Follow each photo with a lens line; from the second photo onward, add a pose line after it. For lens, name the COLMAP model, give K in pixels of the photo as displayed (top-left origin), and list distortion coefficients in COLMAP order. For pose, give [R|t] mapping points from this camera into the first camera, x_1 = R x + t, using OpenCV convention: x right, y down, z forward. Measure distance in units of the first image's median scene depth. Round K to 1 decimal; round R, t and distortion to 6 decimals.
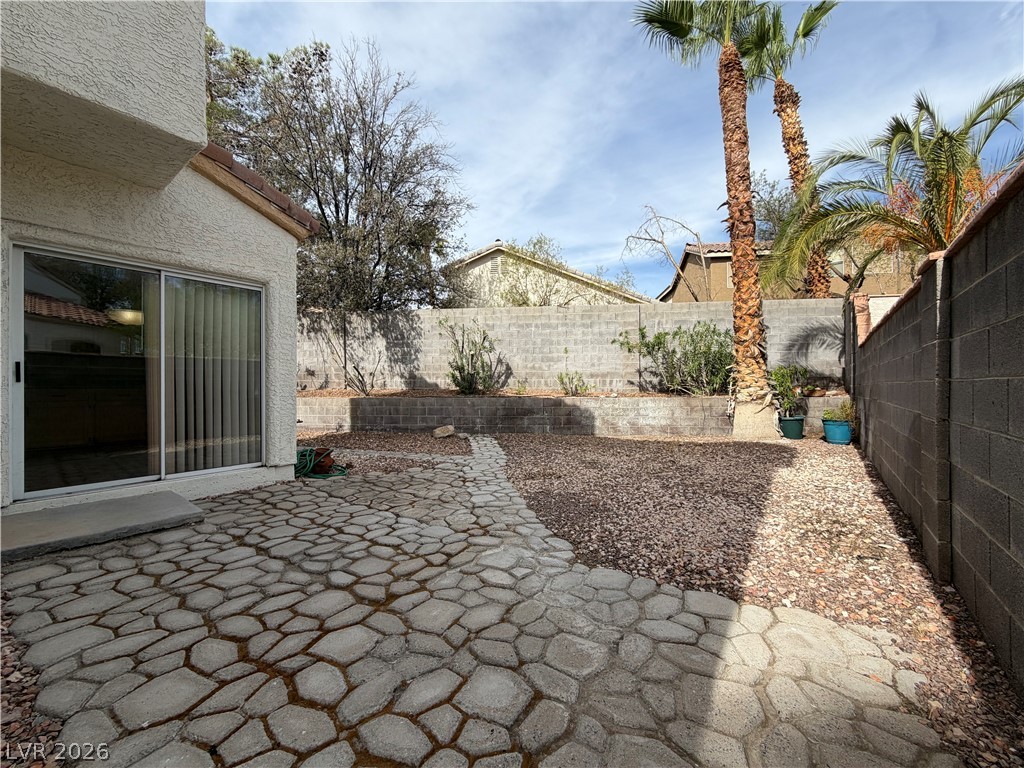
lens RADIAL K [[407.7, 0, 514.5], [0, 407.7, 387.4], [0, 0, 1]] dist [-0.003393, -0.000325]
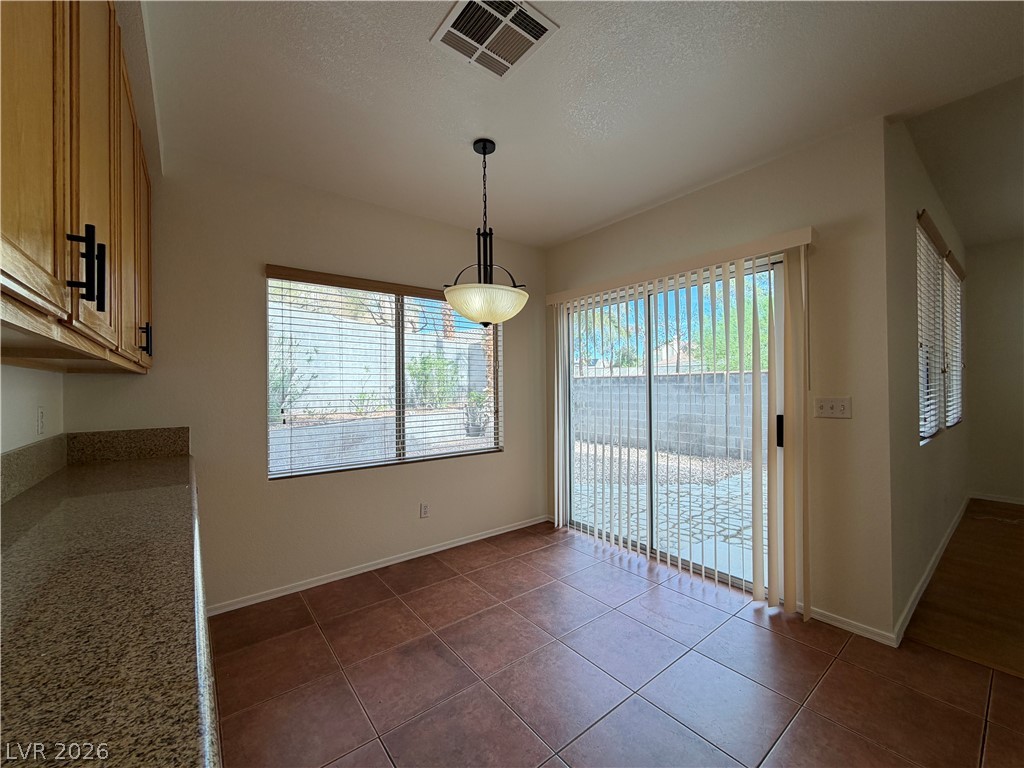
lens RADIAL K [[408.1, 0, 508.0], [0, 408.1, 385.8], [0, 0, 1]] dist [-0.002005, -0.000438]
pose [[0.256628, 0.007313, 0.966483, -0.785362], [0.009187, 0.999908, -0.010005, -0.043625], [-0.966467, 0.011447, 0.256537, 0.490402]]
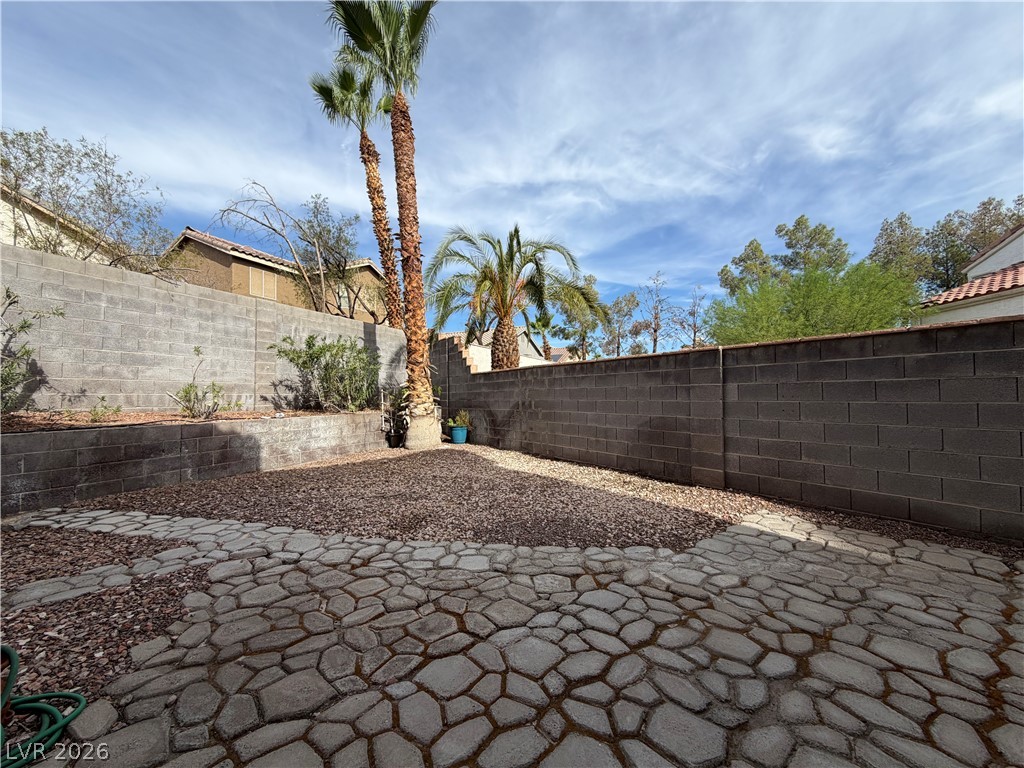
lens RADIAL K [[408.1, 0, 508.0], [0, 408.1, 385.8], [0, 0, 1]] dist [-0.002005, -0.000438]
pose [[0.309829, 0.025070, 0.950462, -0.380417], [0.008307, 0.999543, -0.029072, -0.011436], [-0.950756, 0.016902, 0.309479, 0.354340]]
